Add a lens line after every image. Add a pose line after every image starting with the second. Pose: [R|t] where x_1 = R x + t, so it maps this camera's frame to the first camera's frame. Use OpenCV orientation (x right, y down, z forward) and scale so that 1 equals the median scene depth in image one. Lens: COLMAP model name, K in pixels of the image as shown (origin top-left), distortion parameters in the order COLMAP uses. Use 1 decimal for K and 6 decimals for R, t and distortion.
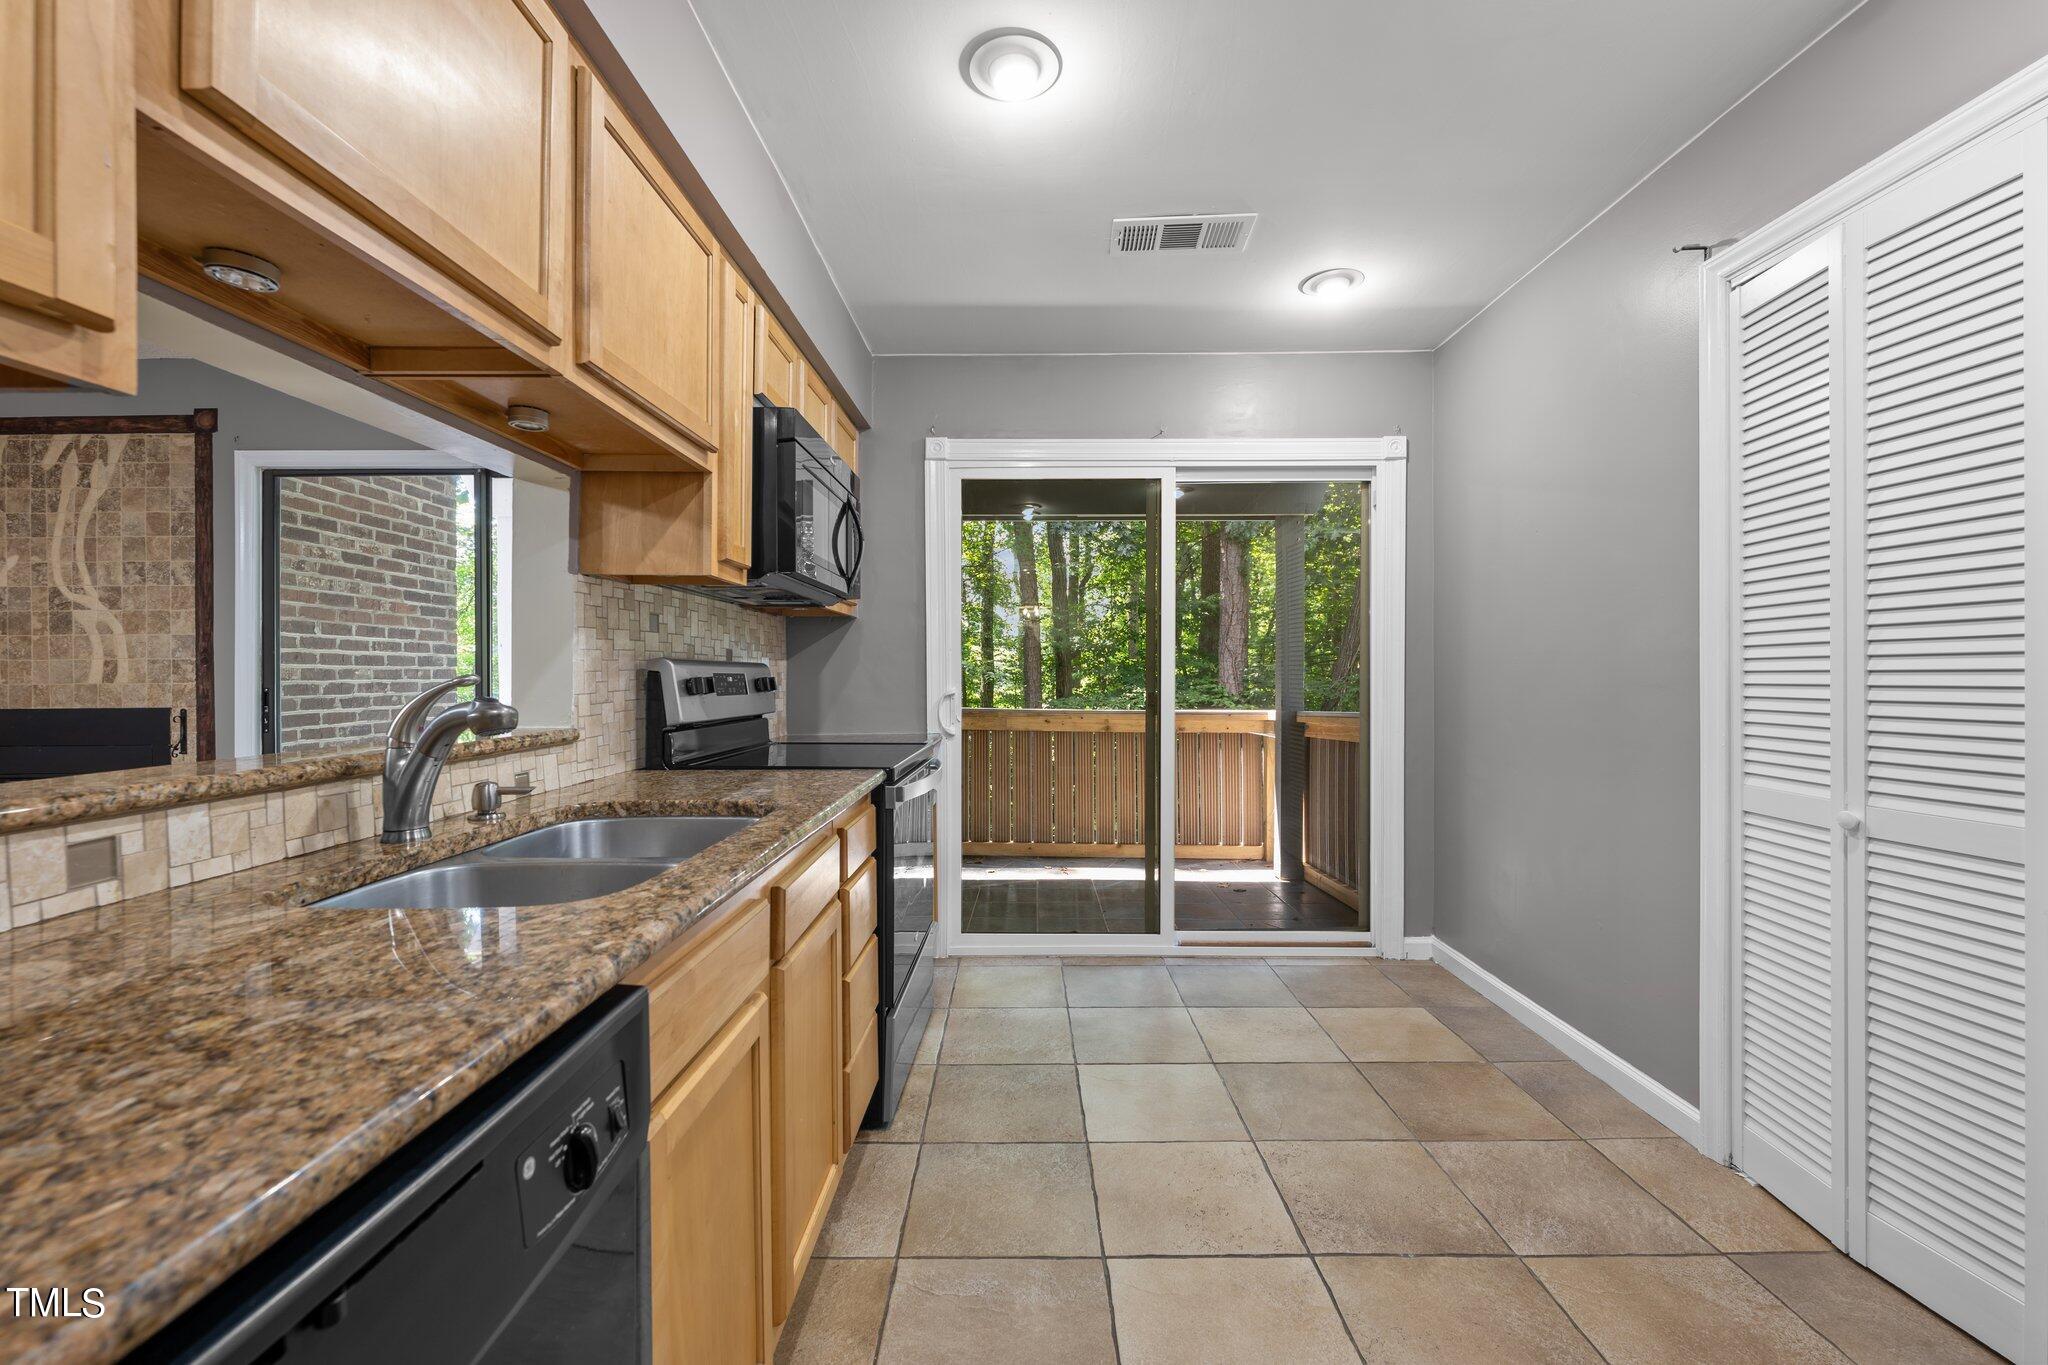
lens RADIAL K [[835.6, 0, 1021.8], [0, 835.6, 679.9], [0, 0, 1]] dist [0.001492, -0.000101]
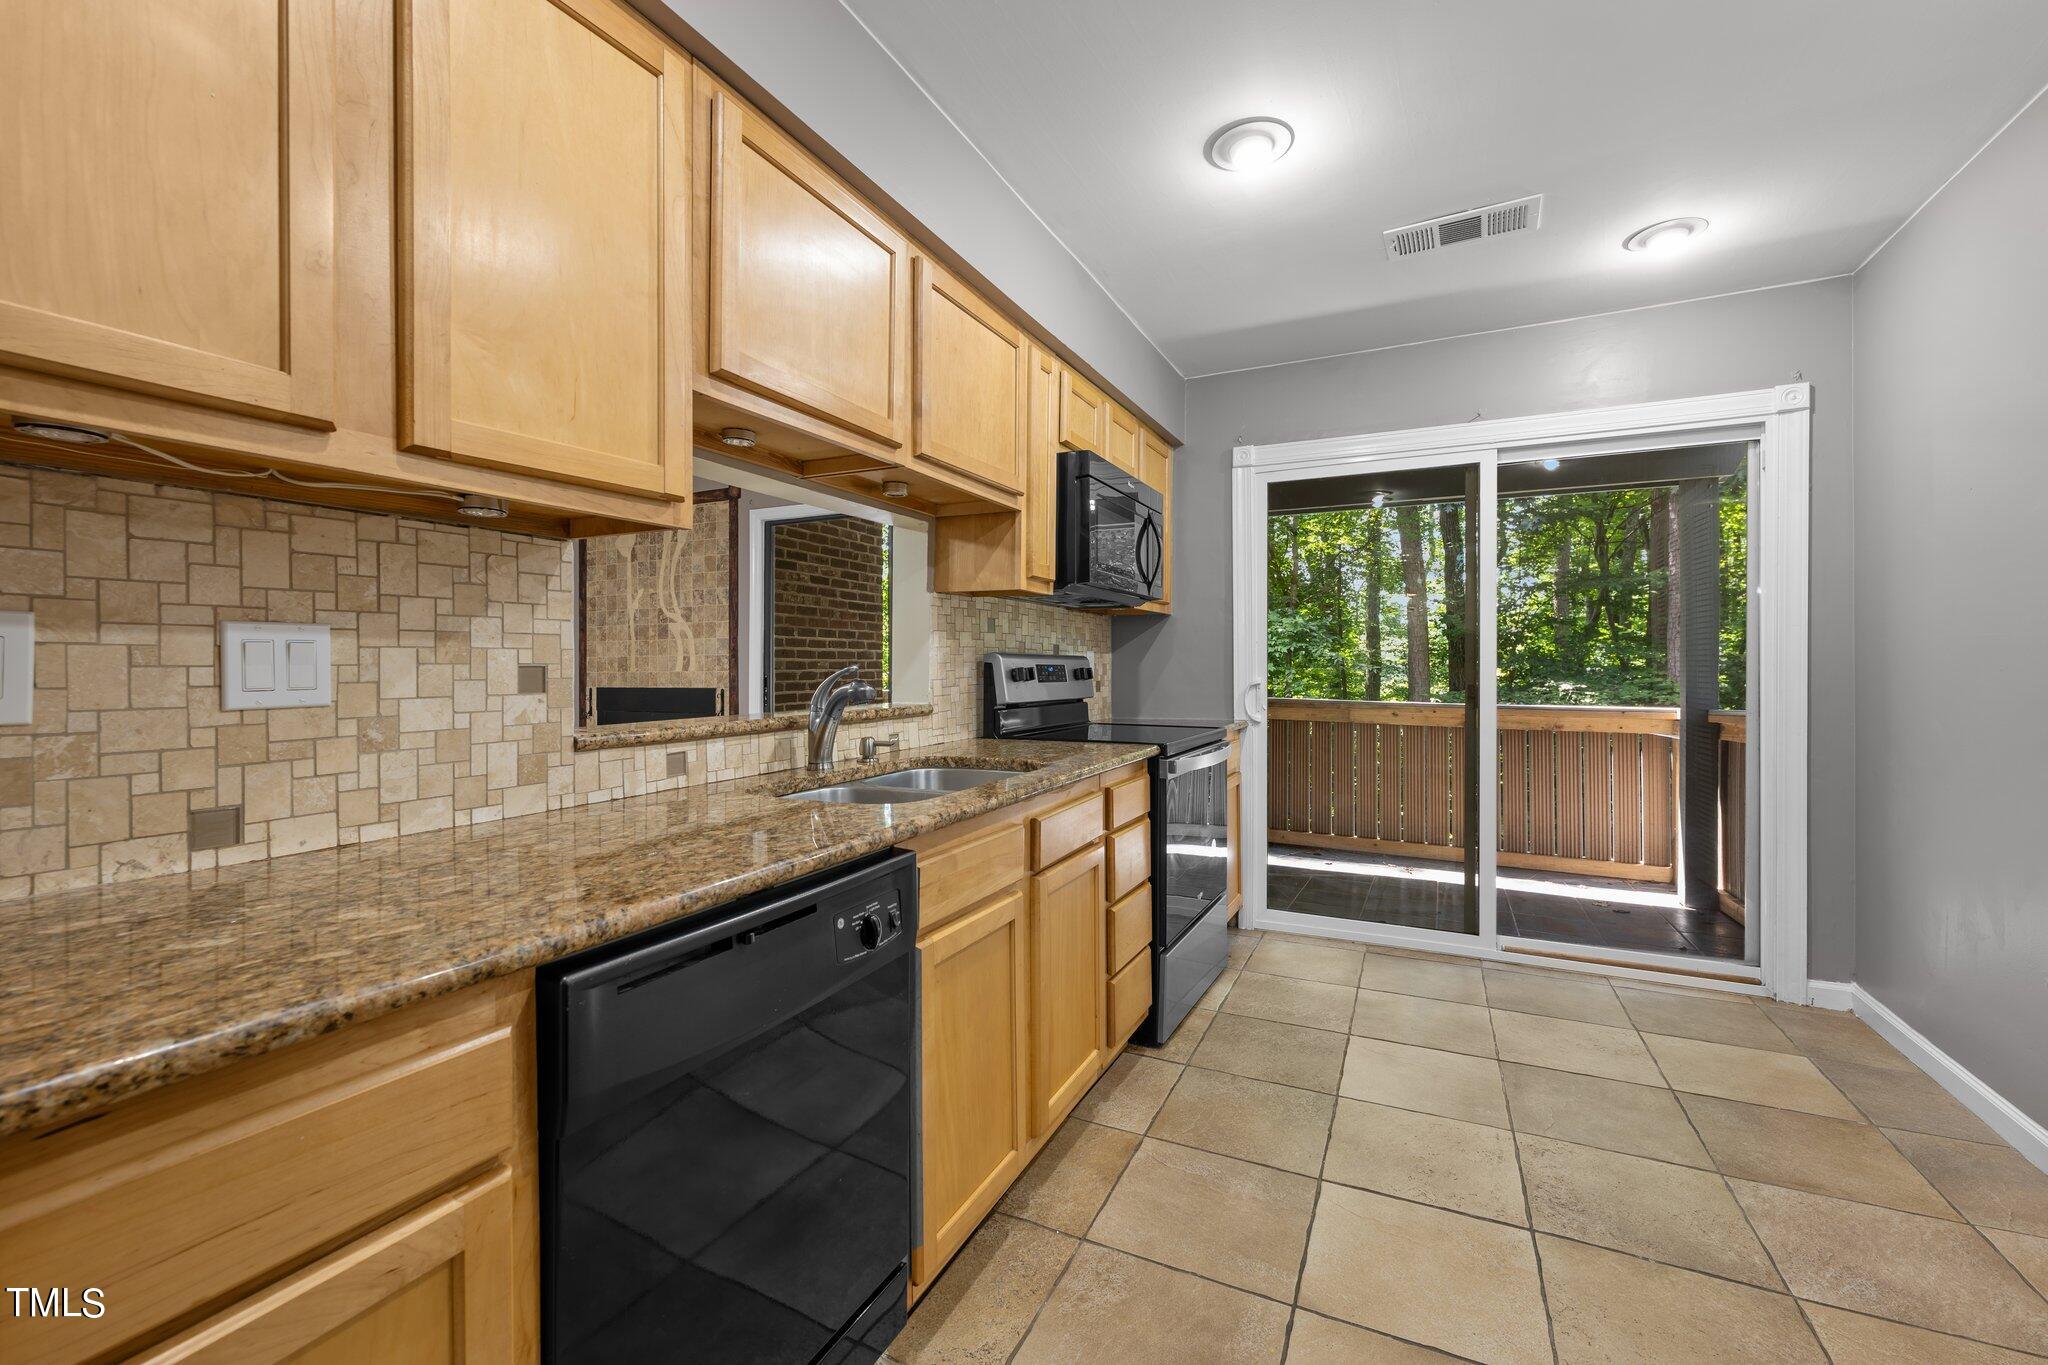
lens RADIAL K [[839.6, 0, 1026.6], [0, 839.6, 667.8], [0, 0, 1]] dist [0.002518, 0.000041]
pose [[0.902940, 0.001408, -0.429764, 0.145366], [-0.003257, 0.999988, -0.003566, 0.001461], [0.429754, 0.004620, 0.902934, -0.129807]]
